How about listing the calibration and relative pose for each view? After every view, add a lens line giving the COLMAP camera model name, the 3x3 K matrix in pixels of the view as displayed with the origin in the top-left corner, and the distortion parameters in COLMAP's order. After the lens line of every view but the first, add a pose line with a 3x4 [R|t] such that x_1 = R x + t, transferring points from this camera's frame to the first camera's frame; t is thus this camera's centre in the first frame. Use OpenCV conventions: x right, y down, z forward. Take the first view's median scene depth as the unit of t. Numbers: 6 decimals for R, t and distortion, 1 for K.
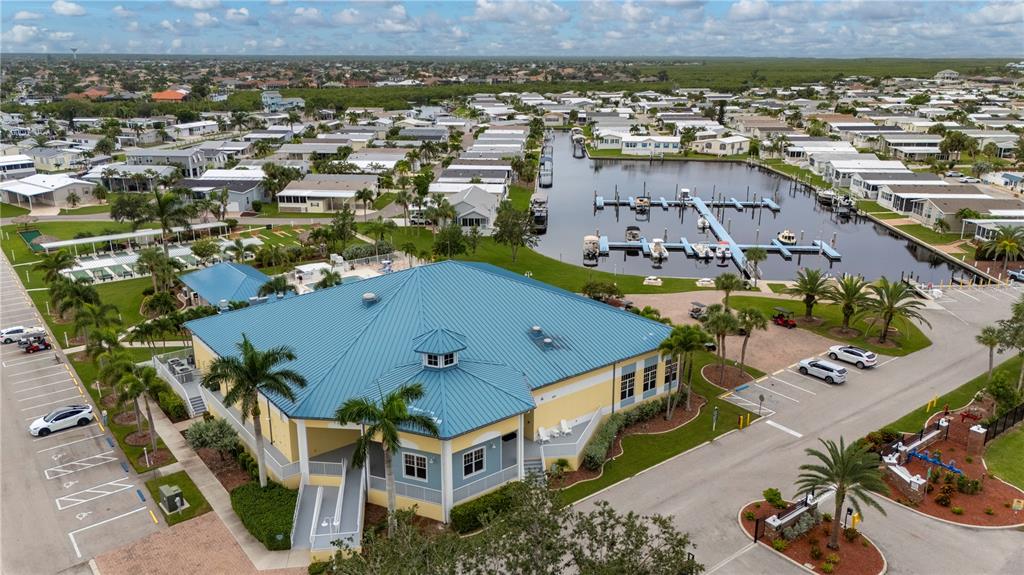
lens RADIAL K [[755.7, 0, 512.7], [0, 755.7, 283.1], [0, 0, 1]] dist [0.079083, -0.079399]
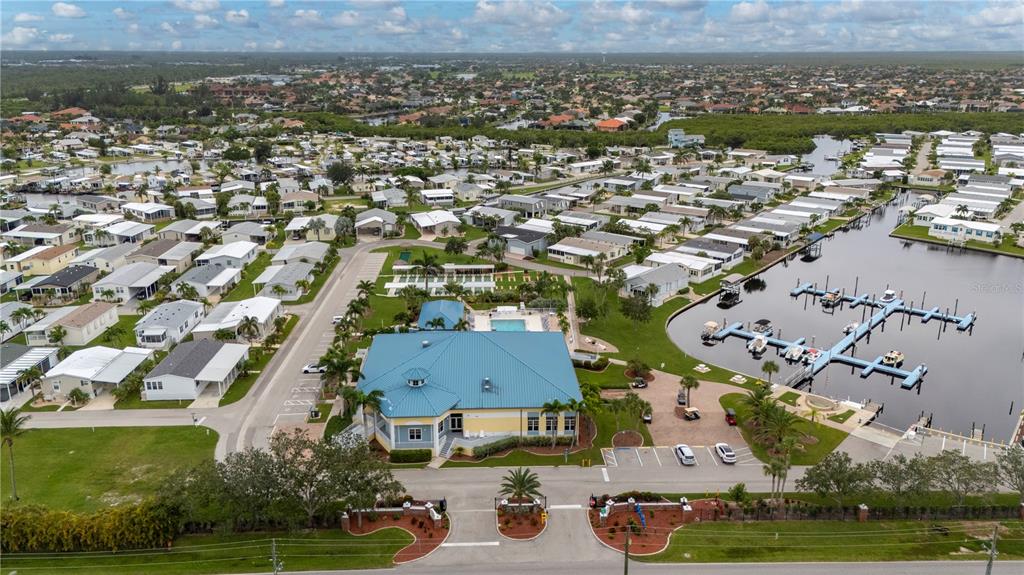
lens RADIAL K [[755.7, 0, 512.7], [0, 755.7, 283.1], [0, 0, 1]] dist [0.079083, -0.079399]
pose [[0.813356, 0.167993, -0.556984, 0.394077], [-0.167431, 0.984488, 0.052438, -0.102252], [0.557153, 0.050606, 0.828866, -0.187465]]
